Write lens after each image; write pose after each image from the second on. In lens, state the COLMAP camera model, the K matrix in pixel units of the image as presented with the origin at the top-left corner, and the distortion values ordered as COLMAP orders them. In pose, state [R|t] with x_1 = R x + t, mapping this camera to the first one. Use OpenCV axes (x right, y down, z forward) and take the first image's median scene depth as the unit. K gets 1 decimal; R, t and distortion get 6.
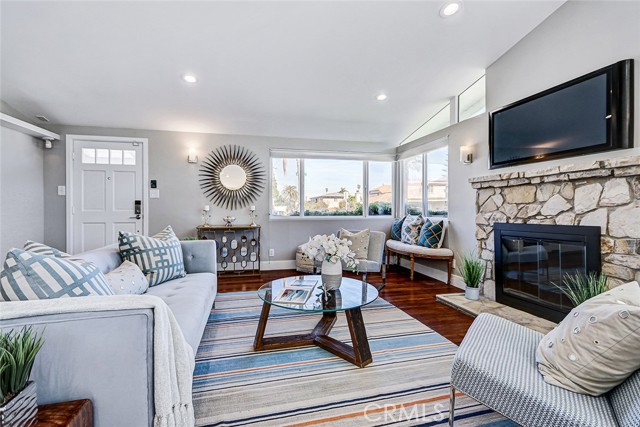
lens RADIAL K [[293.7, 0, 311.4], [0, 293.7, 209.7], [0, 0, 1]] dist [-0.000712, -0.000465]
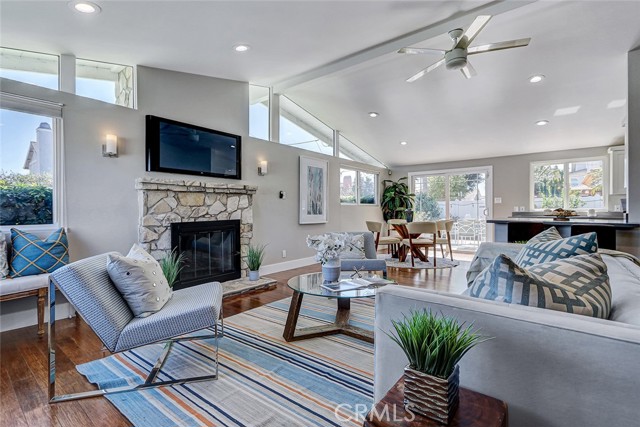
lens RADIAL K [[288.7, 0, 312.6], [0, 288.7, 210.7], [0, 0, 1]] dist [0.002621, 0.000178]
pose [[-0.591128, 0.000861, 0.806577, -0.536068], [0.006915, 0.999968, 0.004001, -0.002160], [-0.806548, 0.007943, -0.591115, 1.156013]]
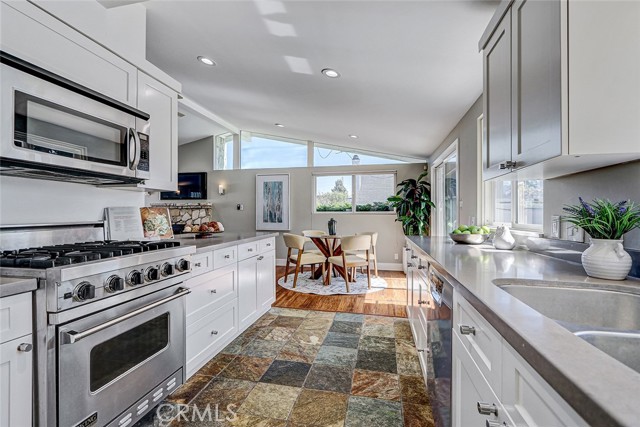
lens RADIAL K [[296.4, 0, 318.1], [0, 296.4, 211.1], [0, 0, 1]] dist [0.000489, -0.000244]
pose [[0.427719, 0.010369, 0.903852, -0.877109], [0.006118, 0.999878, -0.014366, -0.018209], [-0.903891, 0.011674, 0.427604, -0.991825]]
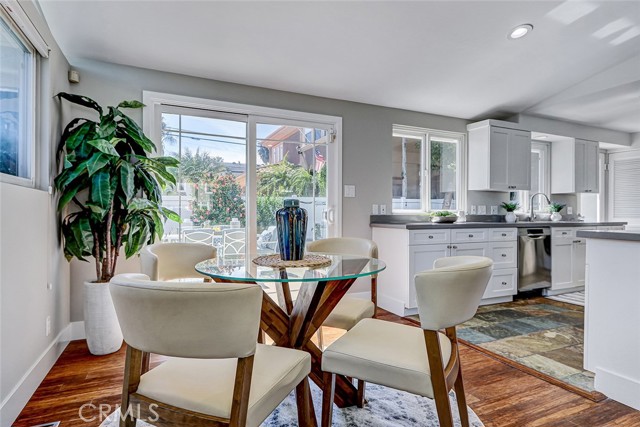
lens RADIAL K [[351.2, 0, 322.2], [0, 351.2, 215.1], [0, 0, 1]] dist [0.001627, 0.000672]
pose [[-0.978699, -0.002709, -0.205281, 0.625386], [-0.005296, 0.999913, 0.012053, 0.011257], [0.205231, 0.012883, -0.978629, 0.132519]]
